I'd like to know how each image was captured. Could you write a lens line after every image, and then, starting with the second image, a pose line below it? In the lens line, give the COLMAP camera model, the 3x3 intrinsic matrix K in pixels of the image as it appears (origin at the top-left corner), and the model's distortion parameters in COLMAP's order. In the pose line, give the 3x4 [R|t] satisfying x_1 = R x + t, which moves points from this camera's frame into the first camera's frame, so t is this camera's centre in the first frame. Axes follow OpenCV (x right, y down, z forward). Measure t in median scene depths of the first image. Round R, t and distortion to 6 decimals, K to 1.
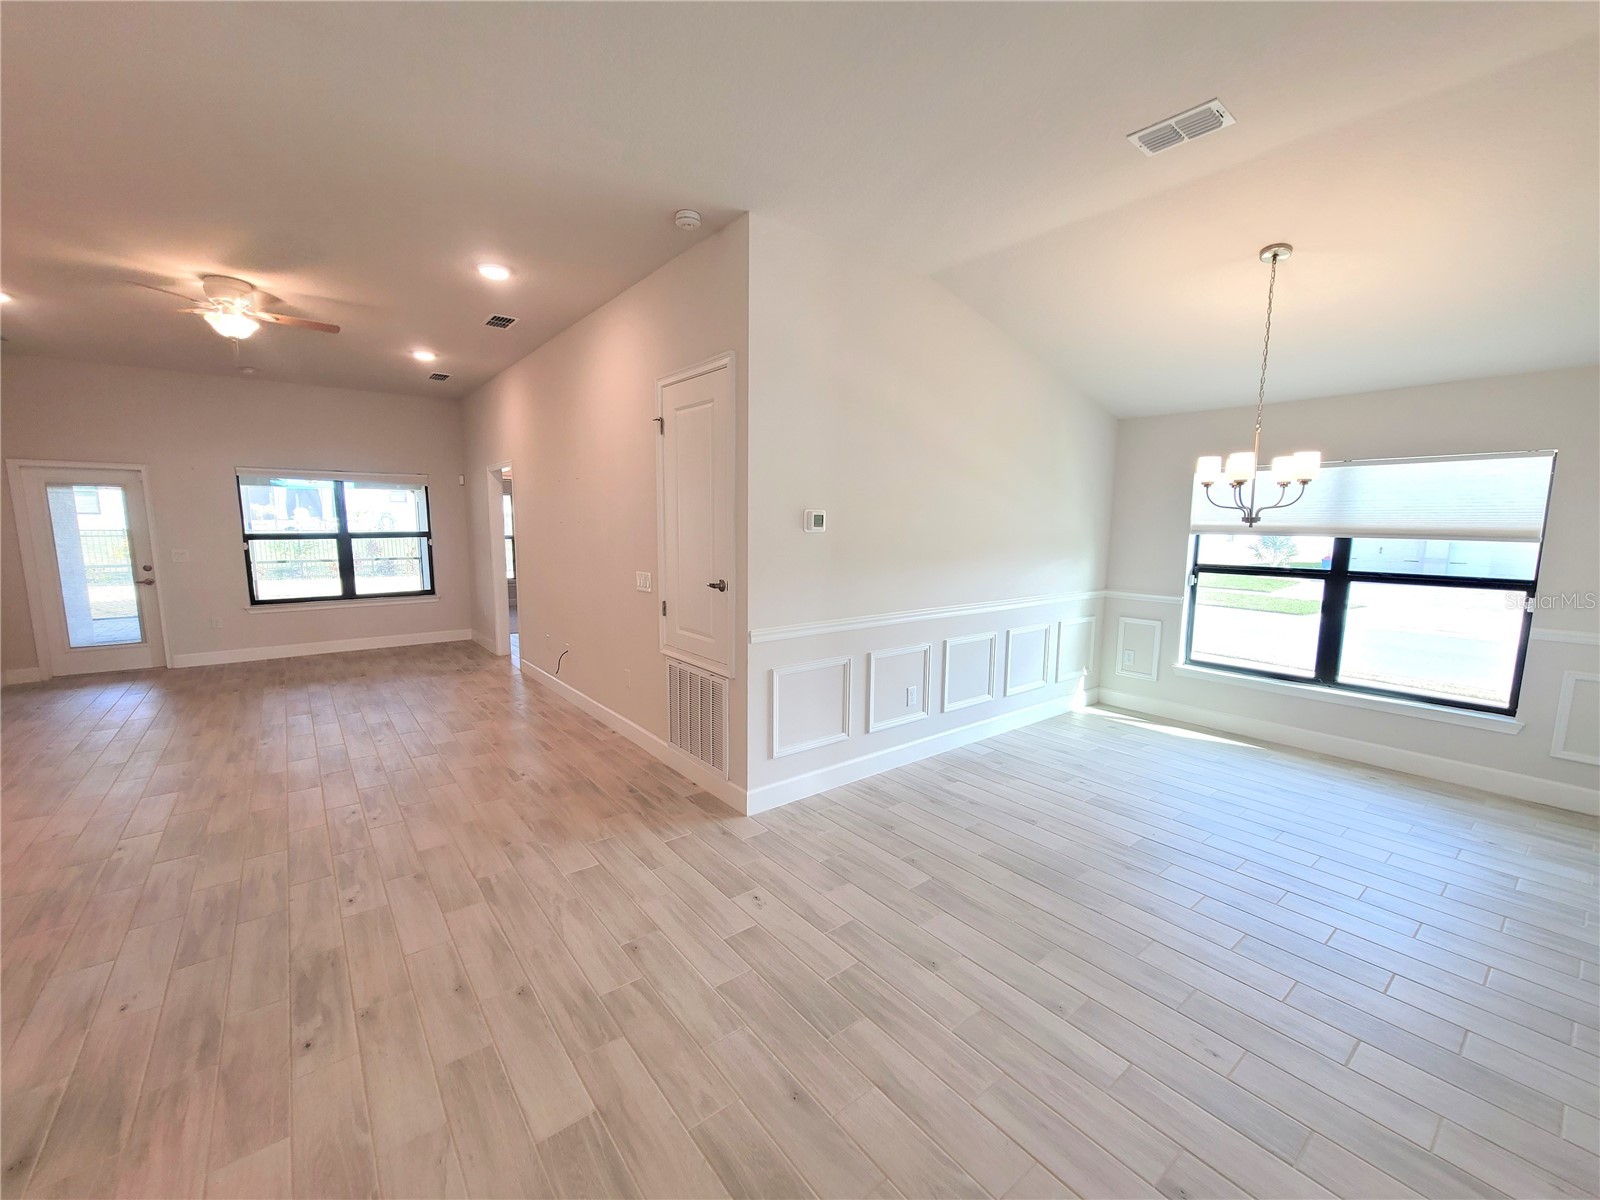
lens RADIAL K [[655.4, 0, 799.3], [0, 655.4, 609.8], [0, 0, 1]] dist [-0.011361, 0.006139]
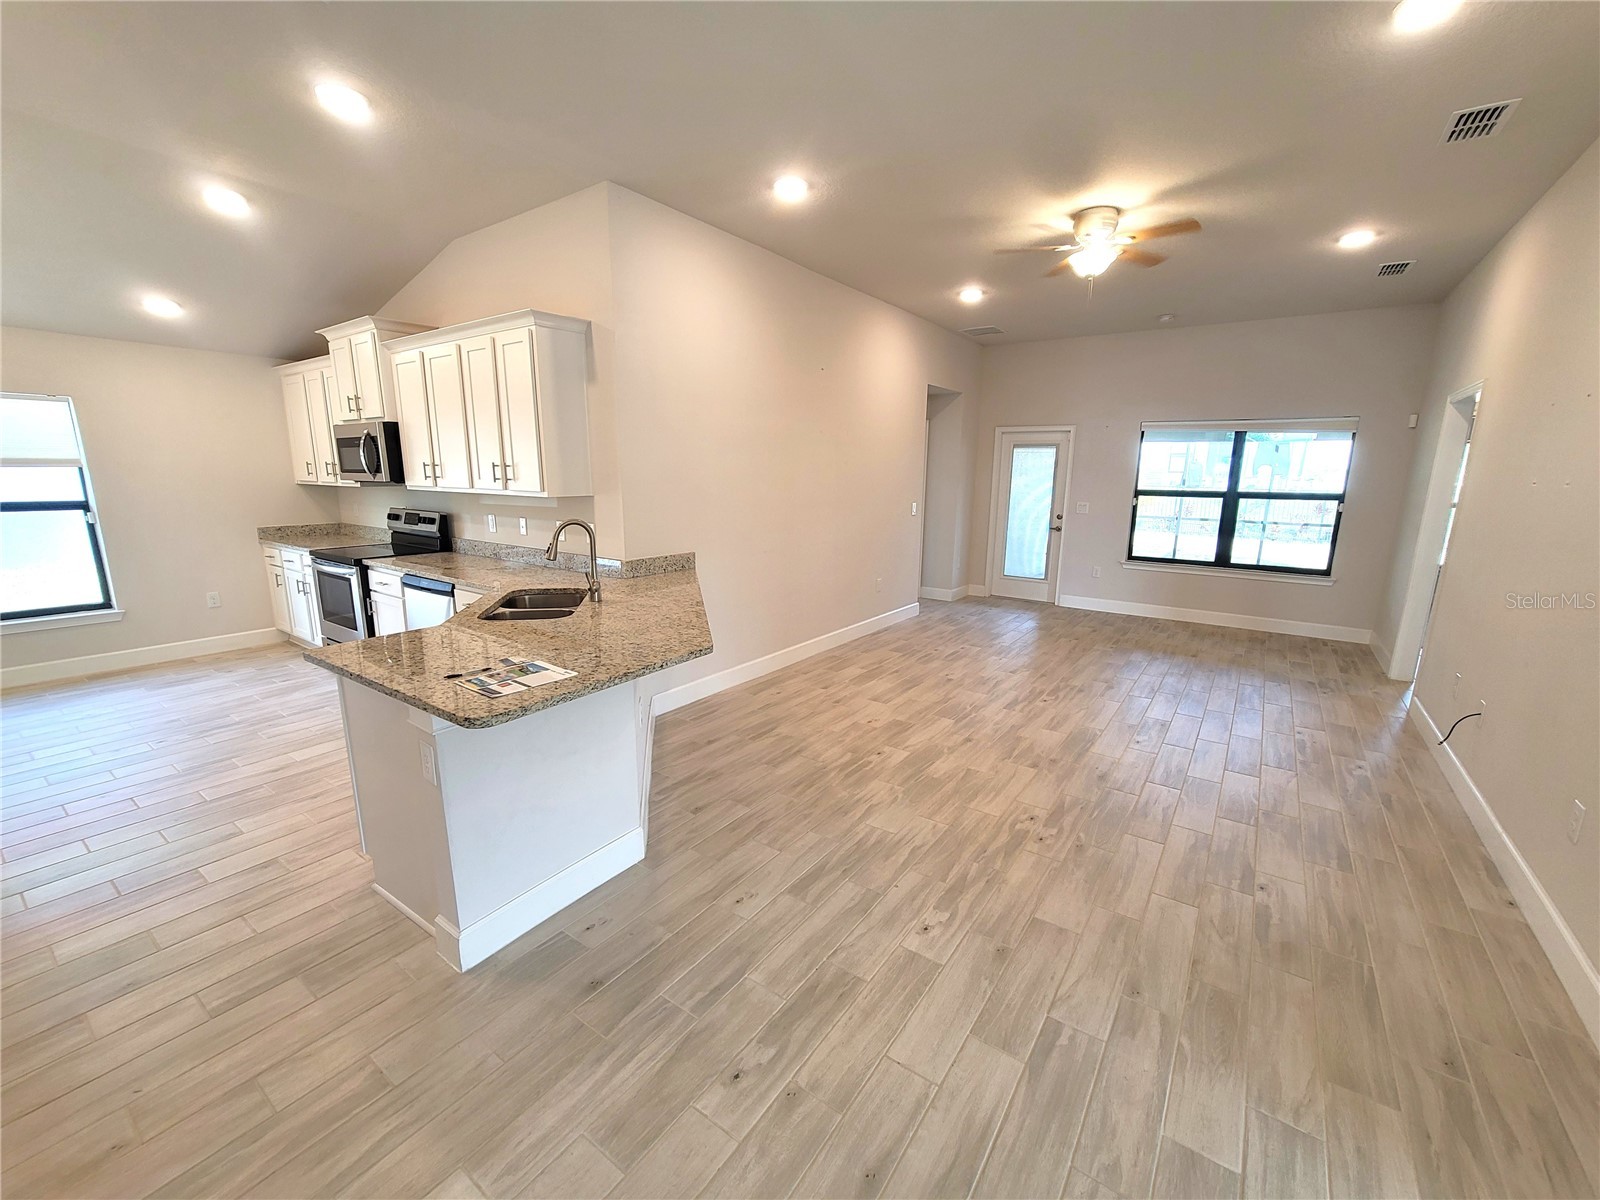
lens RADIAL K [[655.4, 0, 799.3], [0, 655.4, 609.8], [0, 0, 1]] dist [-0.011361, 0.006139]
pose [[0.283446, 0.198272, -0.938268, -0.015995], [-0.140286, 0.976441, 0.163959, -0.047330], [0.948672, 0.085152, 0.304583, 0.367435]]
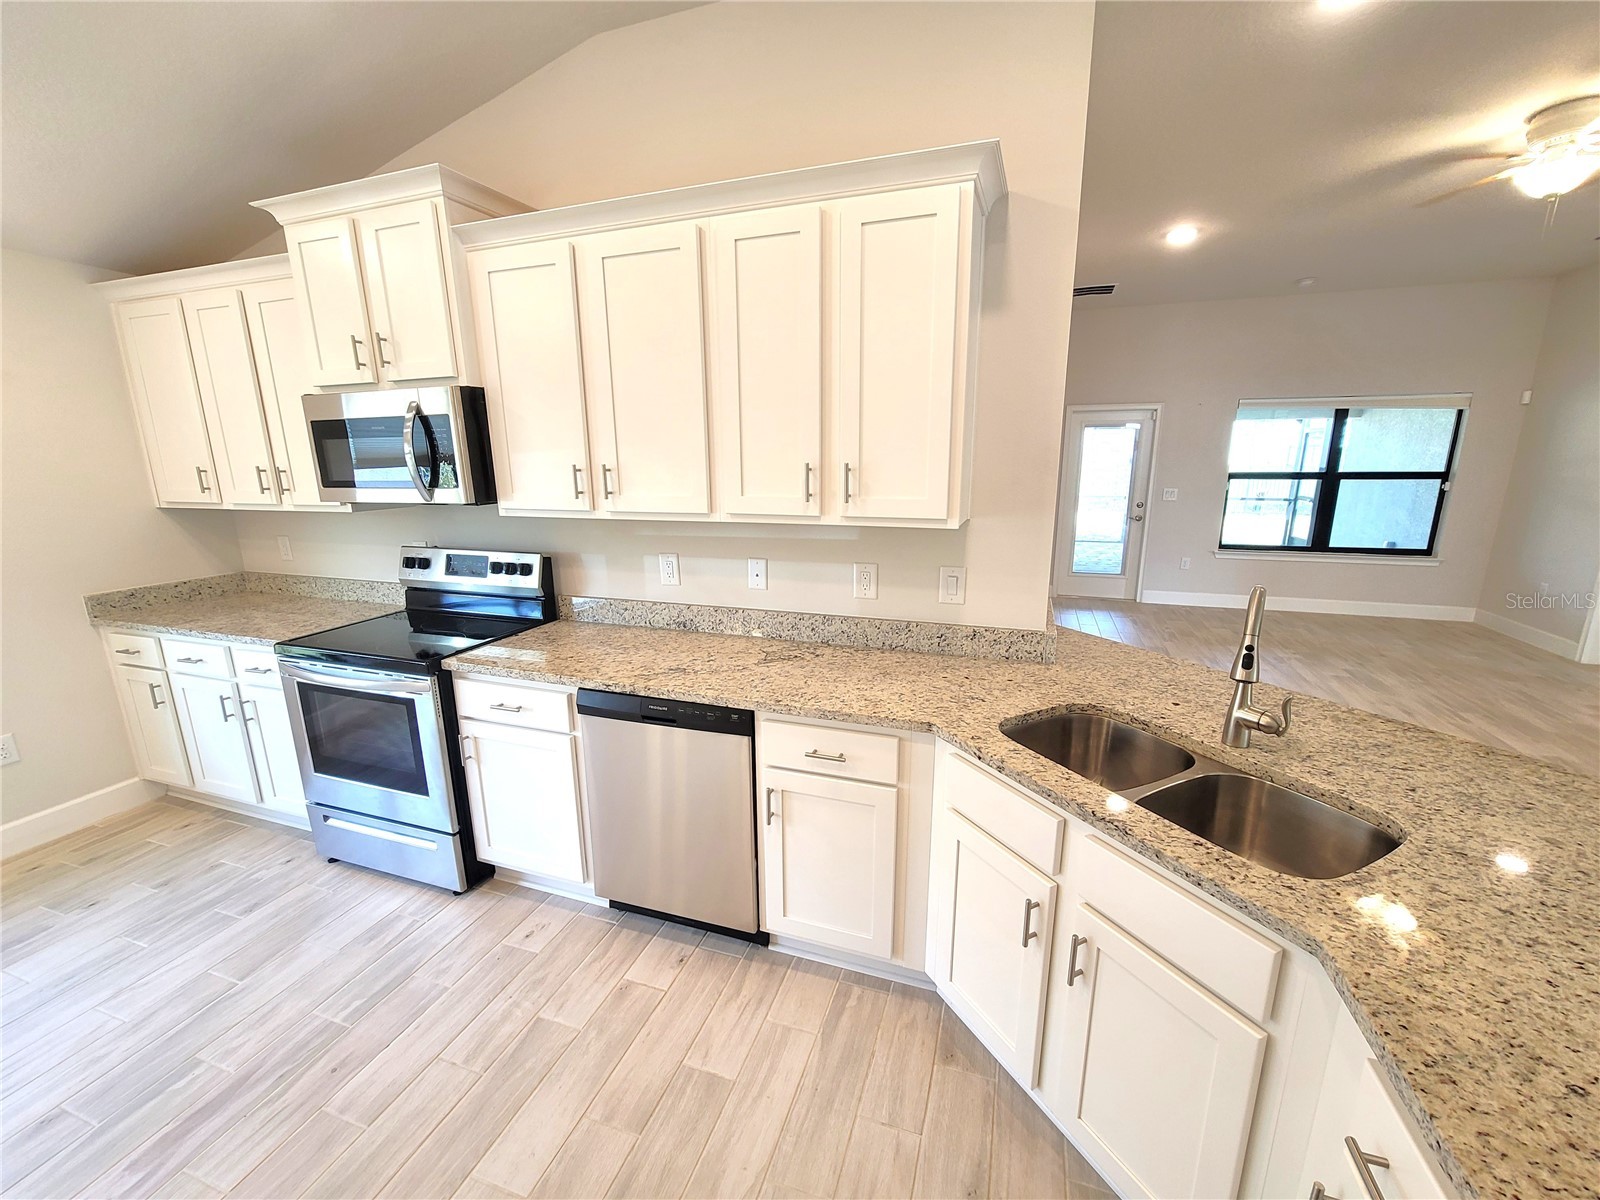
lens RADIAL K [[656.7, 0, 800.8], [0, 656.7, 606.8], [0, 0, 1]] dist [-0.003460, -0.000138]
pose [[0.540740, 0.180580, -0.821578, -0.656740], [-0.102915, 0.983551, 0.148445, -0.005585], [0.834870, 0.004282, 0.550430, -0.054690]]
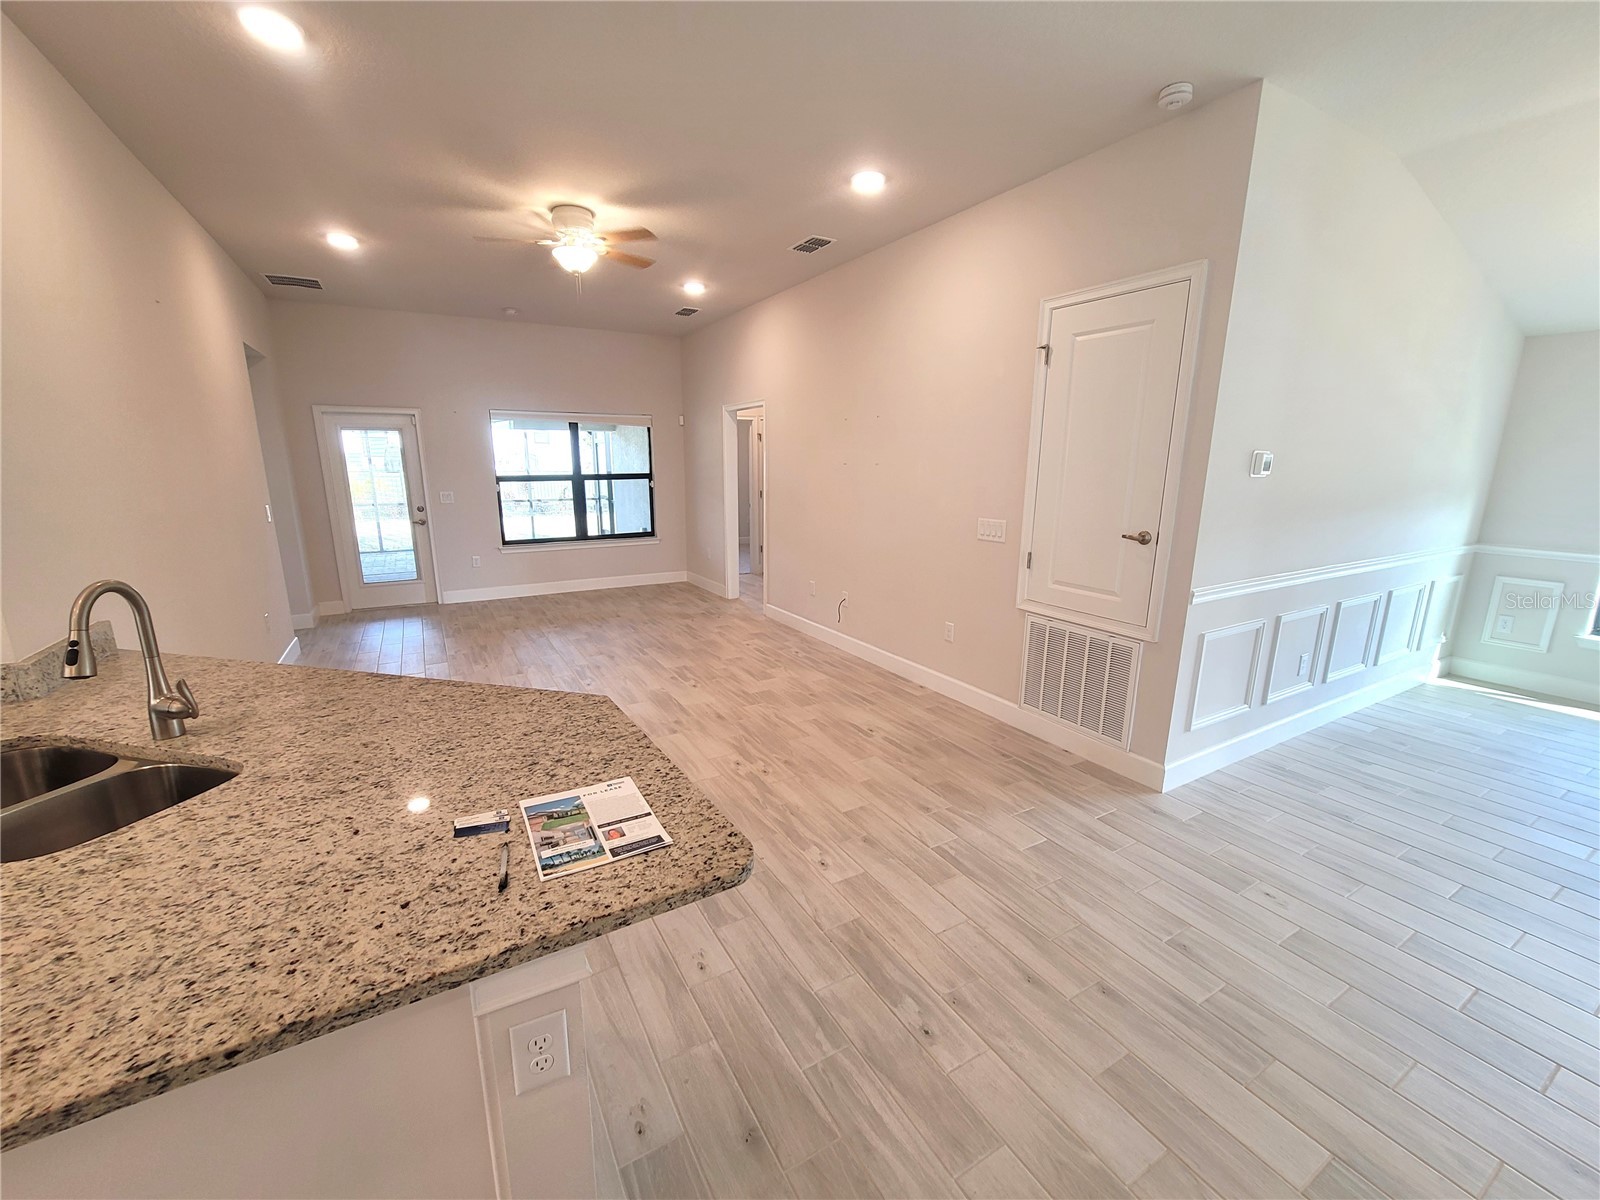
lens RADIAL K [[655.4, 0, 799.3], [0, 655.4, 609.8], [0, 0, 1]] dist [-0.011361, 0.006139]
pose [[0.990018, 0.027855, -0.138159, -0.397541], [-0.015361, 0.995761, 0.090688, -0.011404], [0.140100, -0.087660, 0.986249, 0.046531]]
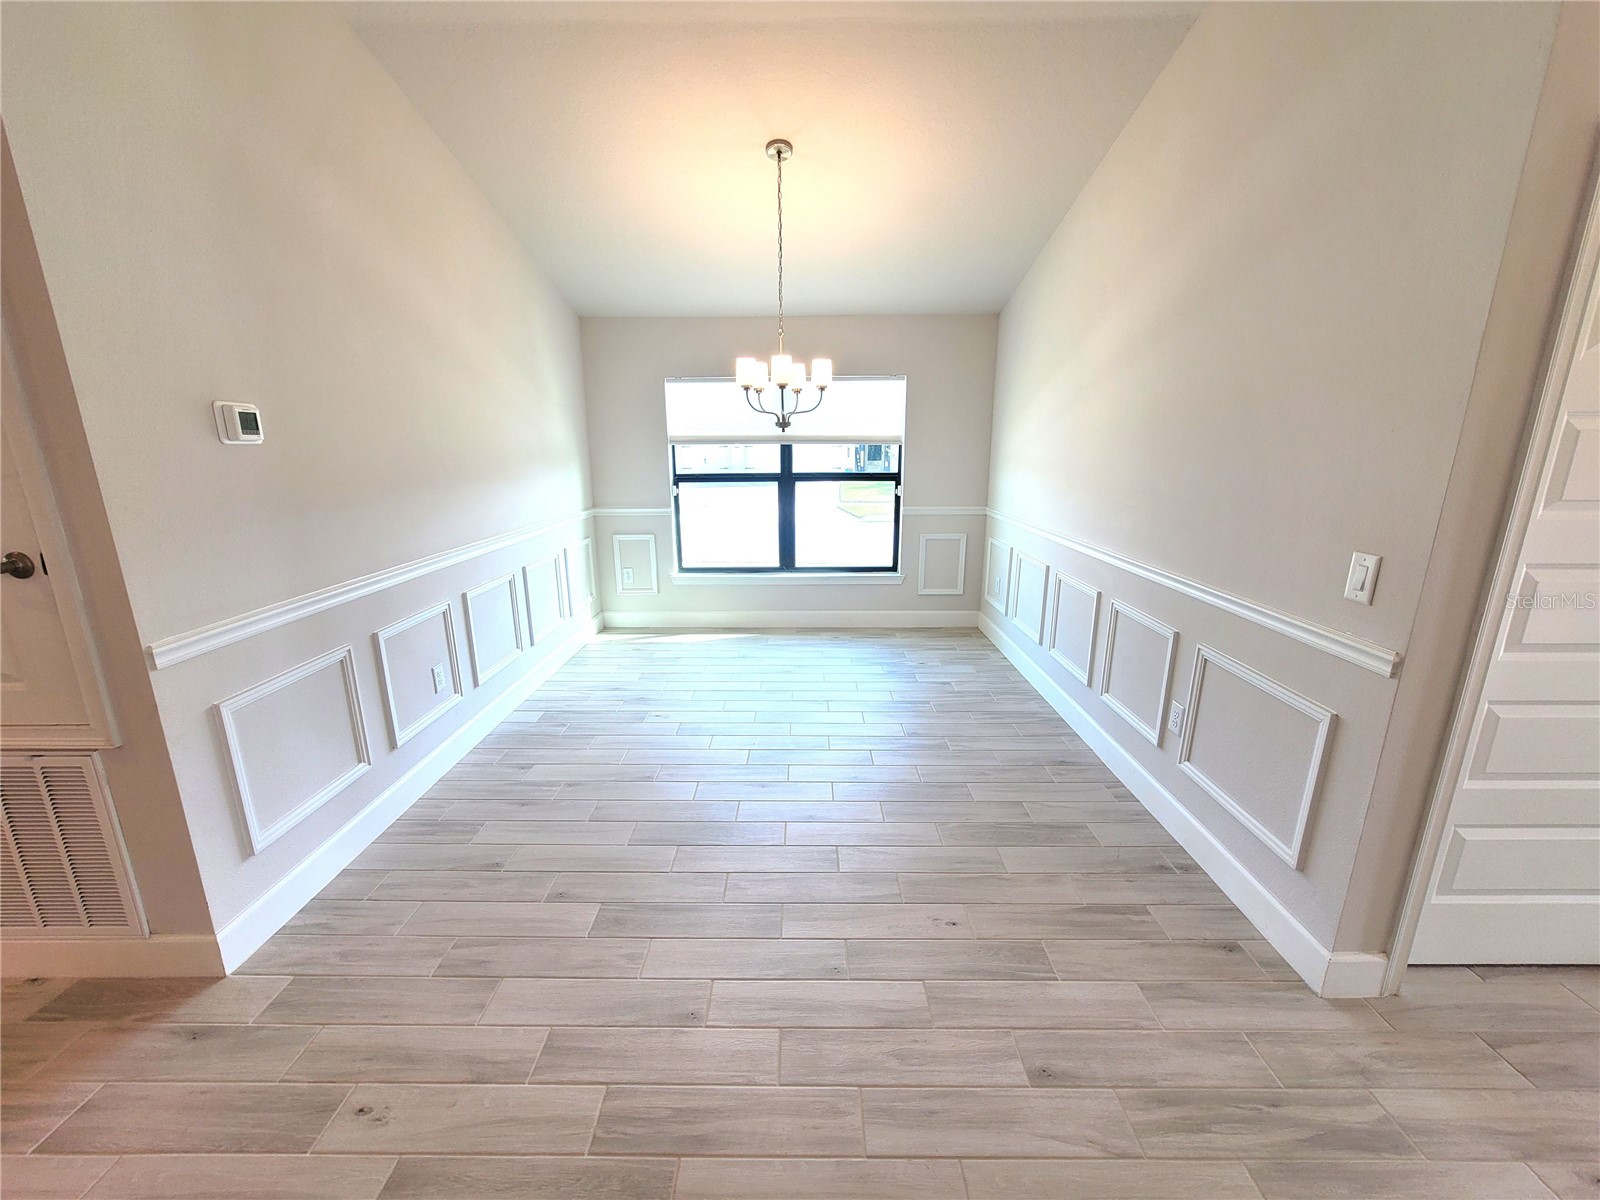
lens RADIAL K [[655.4, 0, 799.3], [0, 655.4, 609.8], [0, 0, 1]] dist [-0.011361, 0.006139]
pose [[0.624923, -0.203748, 0.753630, -0.111498], [0.114331, 0.978820, 0.169823, -0.018774], [-0.772269, -0.019963, 0.634982, 0.251171]]
